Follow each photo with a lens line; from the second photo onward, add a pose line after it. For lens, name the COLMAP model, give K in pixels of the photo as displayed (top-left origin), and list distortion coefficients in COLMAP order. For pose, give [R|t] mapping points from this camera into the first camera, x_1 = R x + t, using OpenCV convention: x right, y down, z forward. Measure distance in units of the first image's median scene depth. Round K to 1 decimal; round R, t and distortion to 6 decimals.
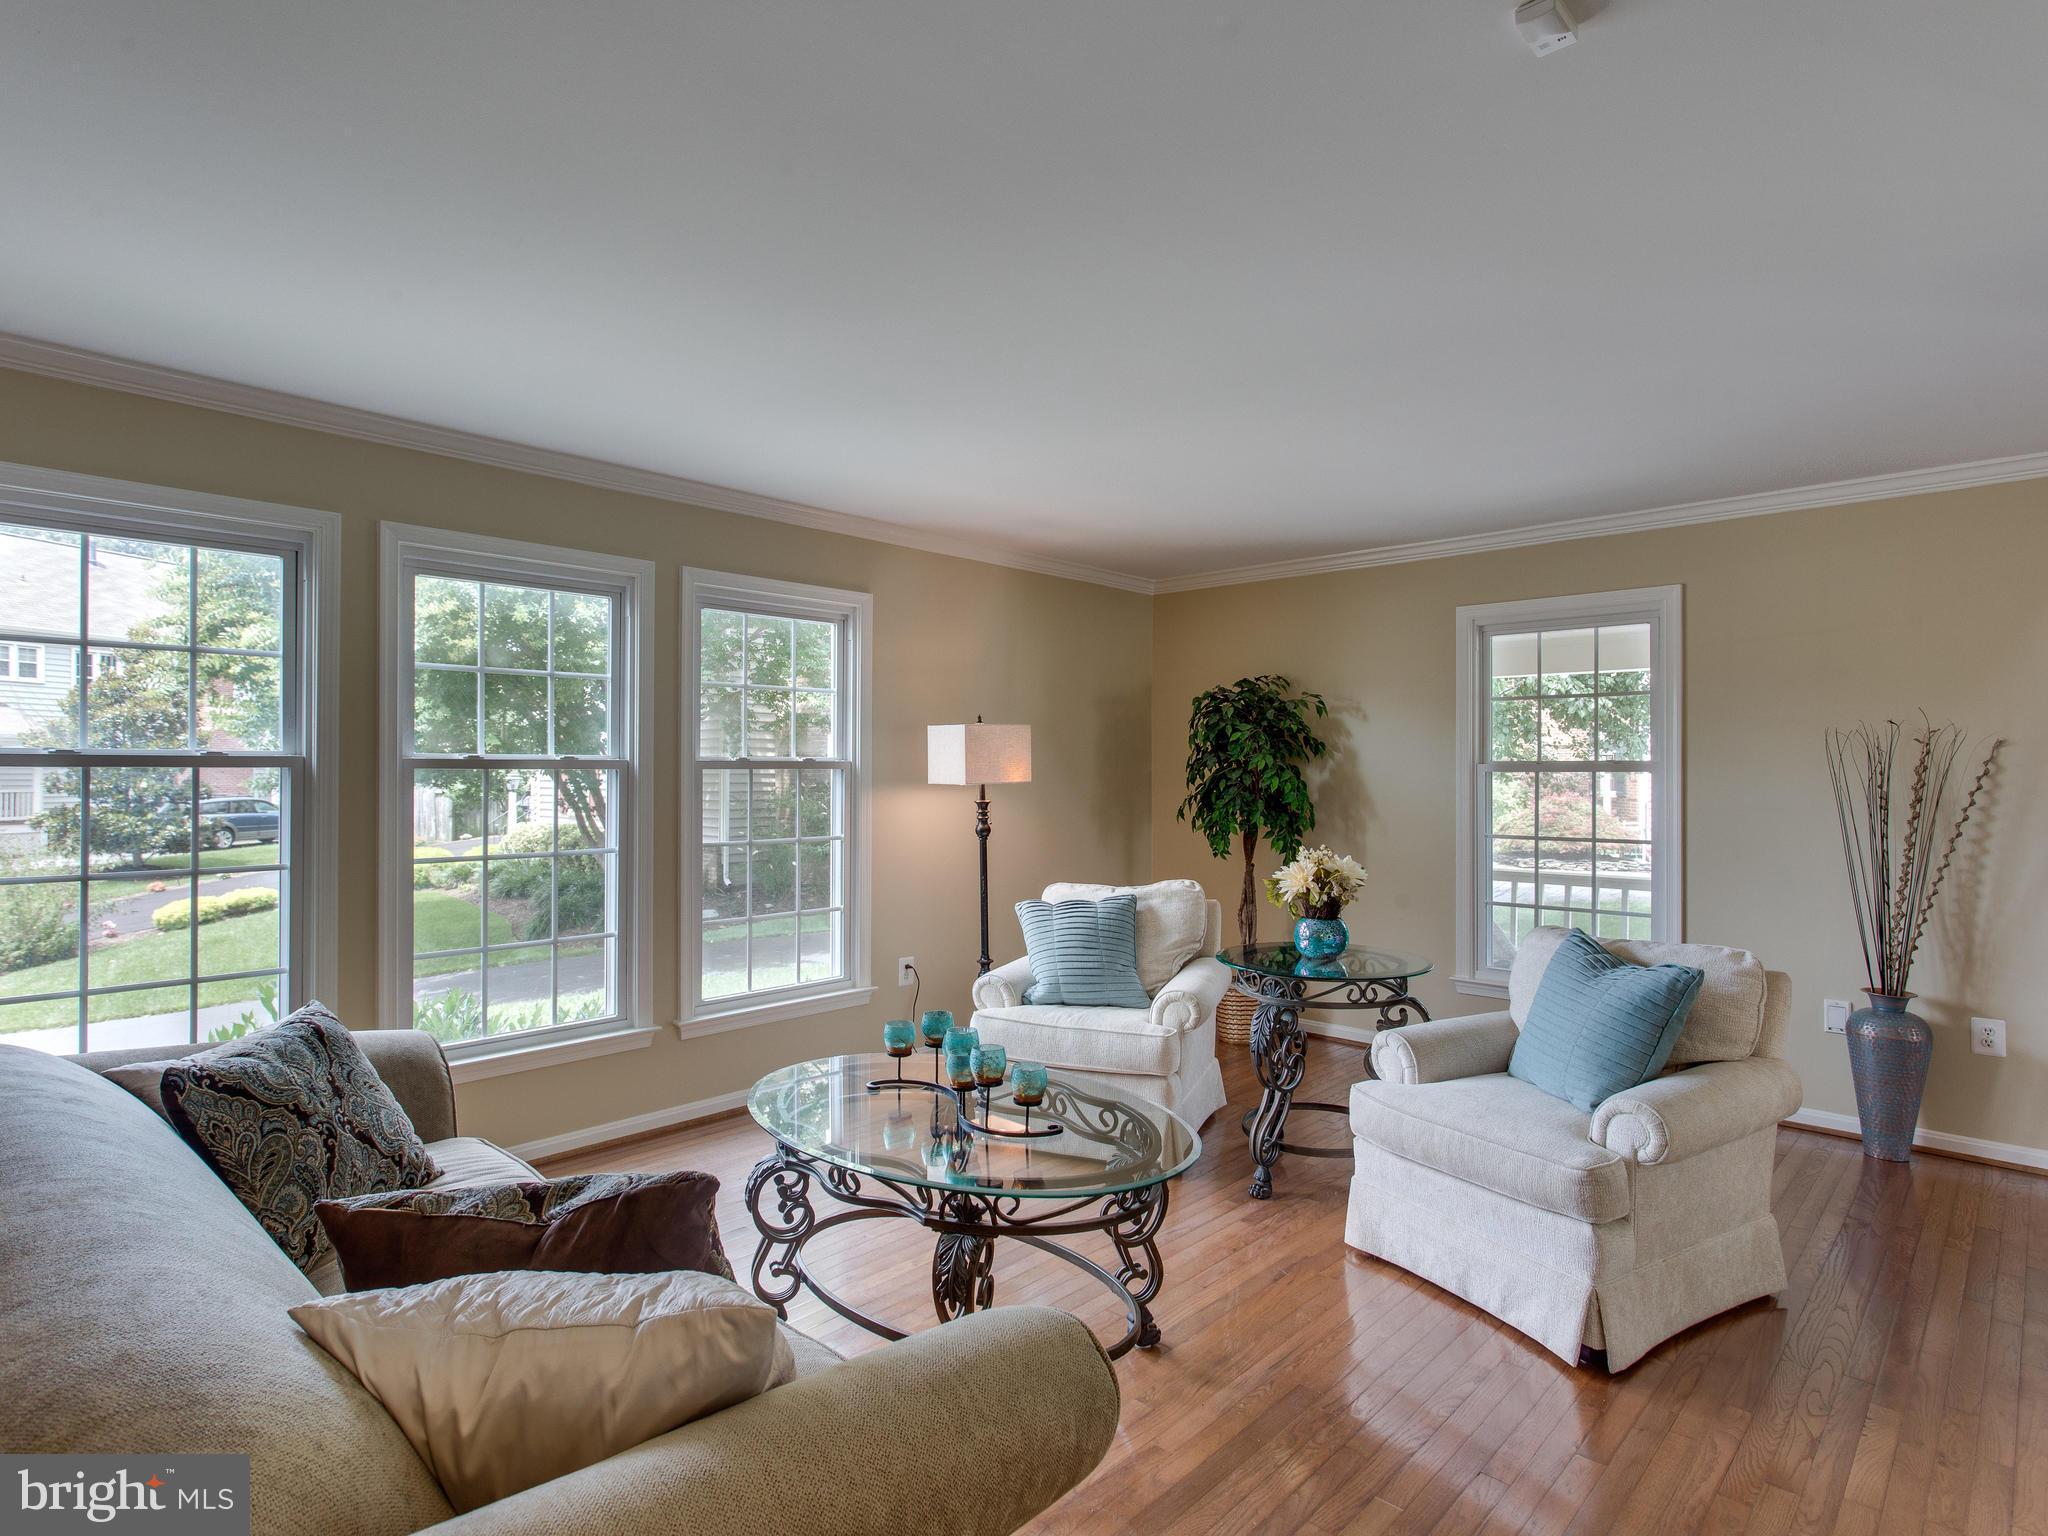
lens RADIAL K [[1103.0, 0, 1020.0], [0, 1103.0, 766.0], [0, 0, 1]] dist [0.003227, 0.000359]
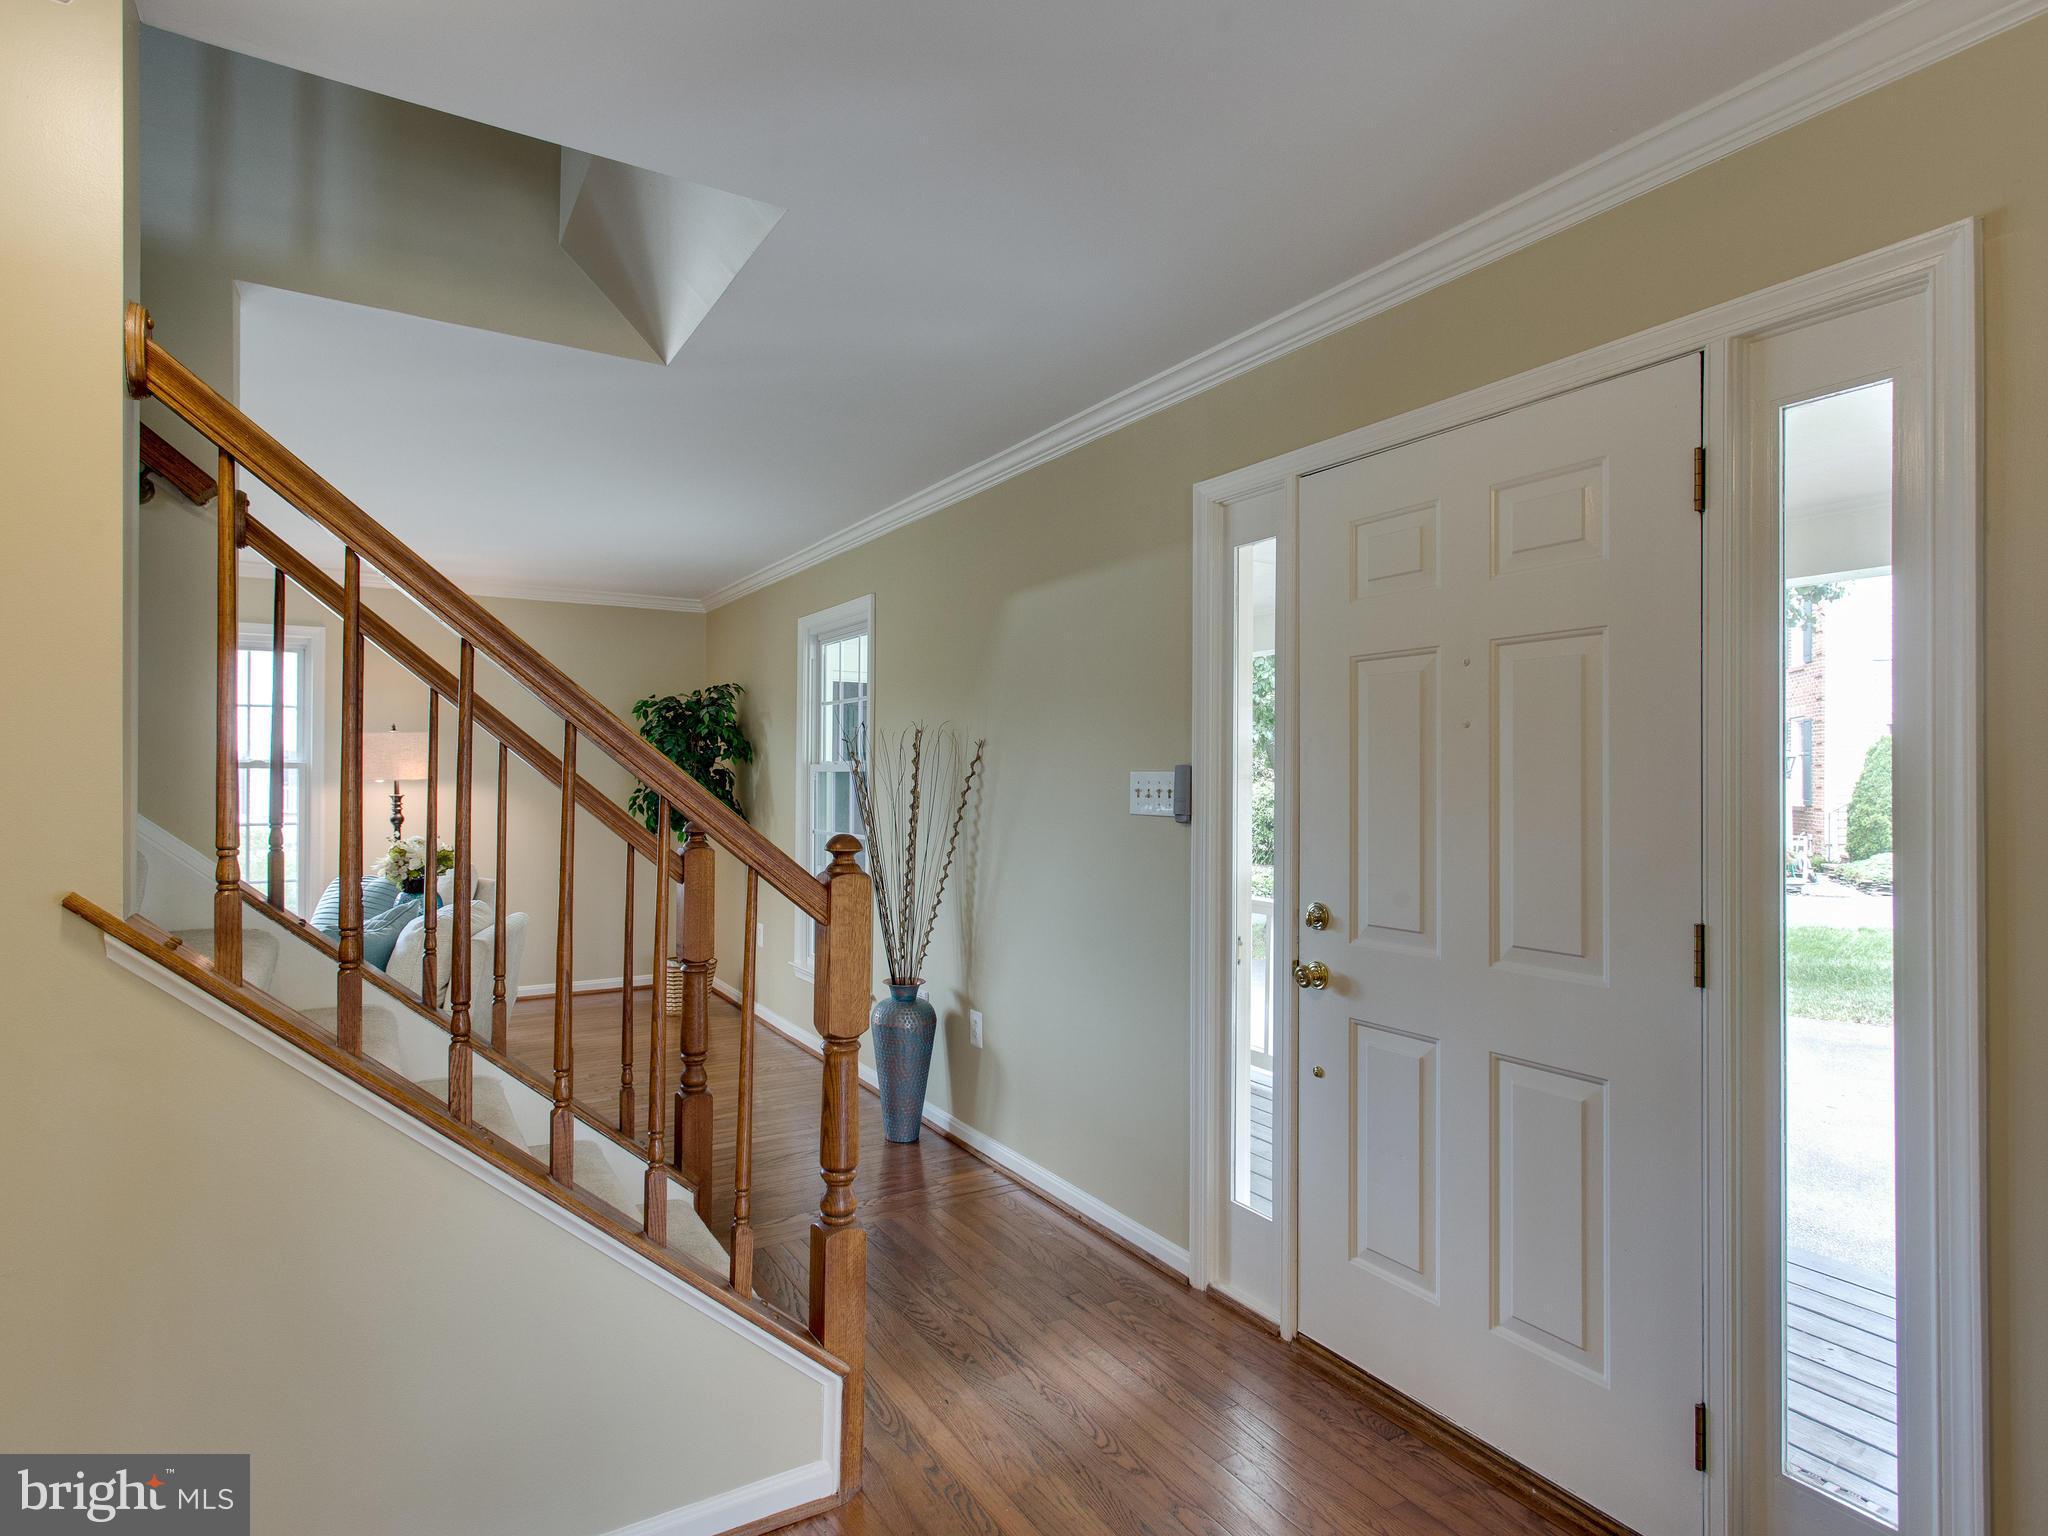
lens RADIAL K [[1103.0, 0, 1026.6], [0, 1103.0, 768.8], [0, 0, 1]] dist [0.003227, 0.000359]
pose [[0.965836, 0.001651, -0.259150, 1.180183], [-0.002548, 0.999992, -0.003127, 0.006512], [0.259143, 0.003681, 0.965832, 0.021360]]
